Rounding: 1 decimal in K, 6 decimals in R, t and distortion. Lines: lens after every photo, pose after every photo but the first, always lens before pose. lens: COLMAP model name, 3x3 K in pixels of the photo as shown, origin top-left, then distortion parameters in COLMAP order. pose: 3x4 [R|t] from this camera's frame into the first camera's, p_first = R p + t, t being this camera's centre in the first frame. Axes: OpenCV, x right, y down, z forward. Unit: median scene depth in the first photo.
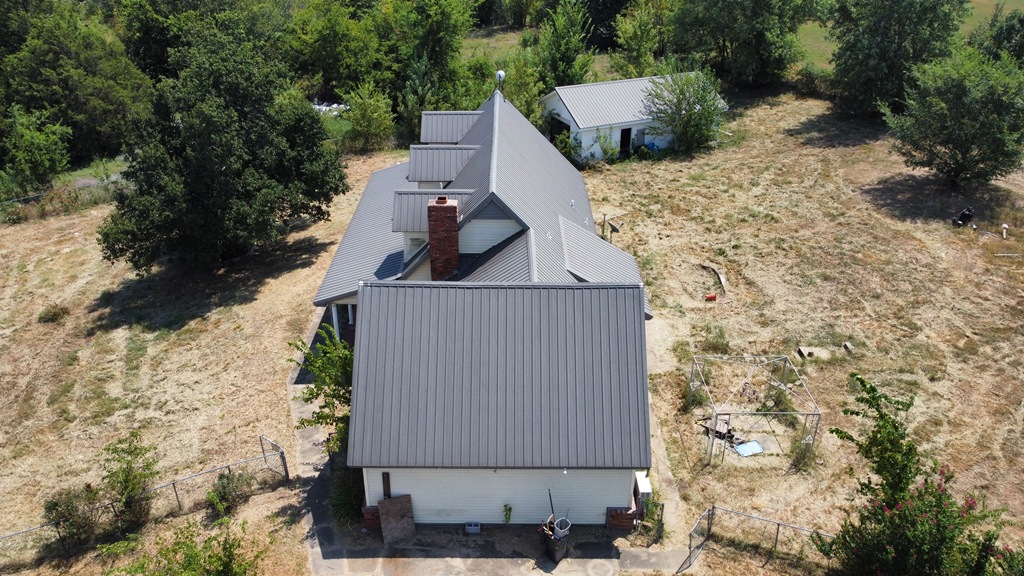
lens RADIAL K [[794.1, 0, 512.0], [0, 794.1, 288.0], [0, 0, 1]] dist [-0.003218, -0.000582]
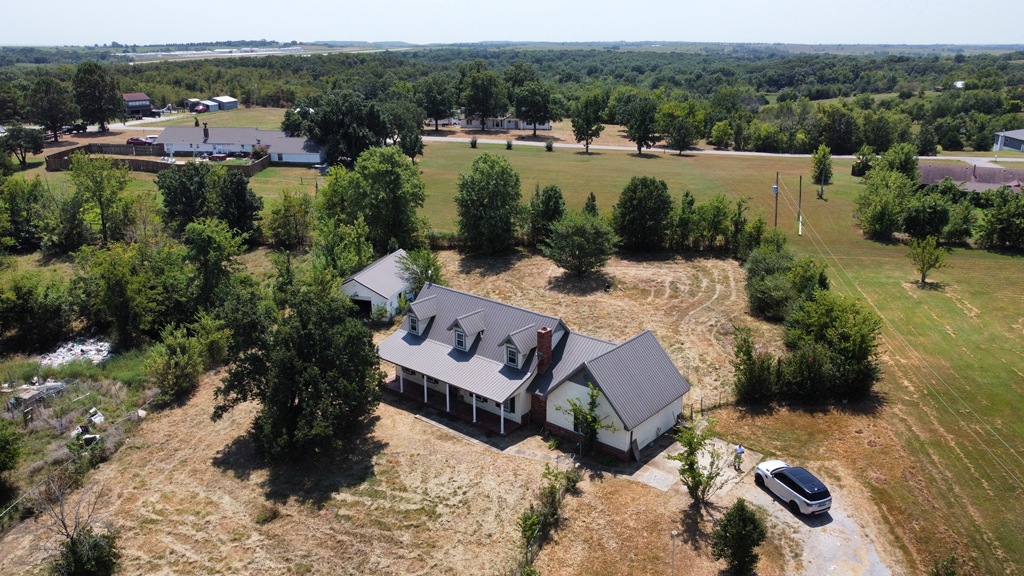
lens RADIAL K [[773.3, 0, 517.8], [0, 773.3, 288.3], [0, 0, 1]] dist [-0.006219, 0.000598]
pose [[0.646119, -0.238188, 0.725118, -1.193842], [0.360883, 0.932486, -0.015261, -0.154433], [-0.672528, 0.271543, 0.688455, -0.288348]]
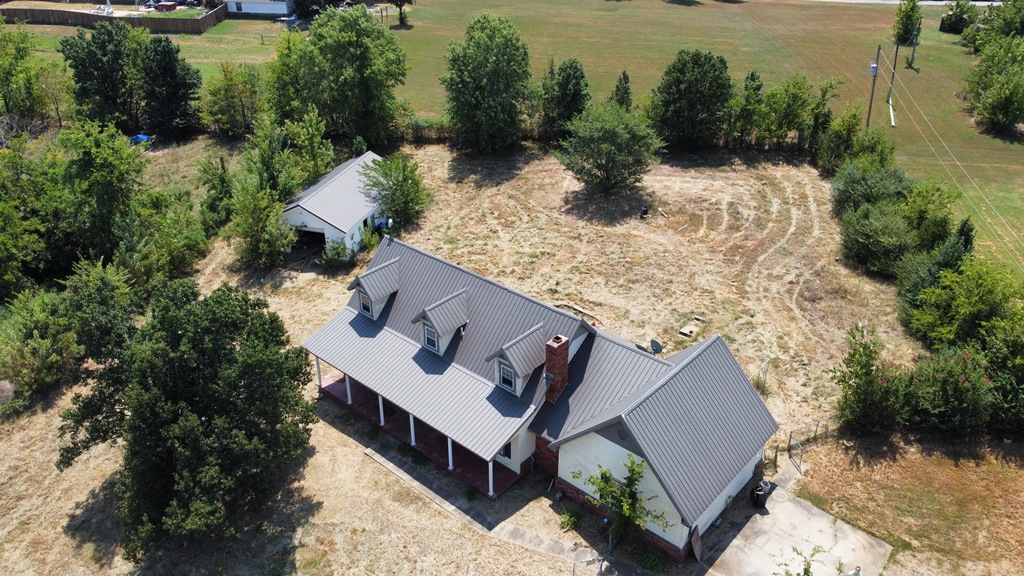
lens RADIAL K [[773.3, 0, 517.8], [0, 773.3, 288.3], [0, 0, 1]] dist [-0.006219, 0.000598]
pose [[0.661556, -0.374301, 0.649802, -0.713182], [0.355589, 0.919488, 0.167626, -0.325823], [-0.660227, 0.120169, 0.741390, 0.051429]]
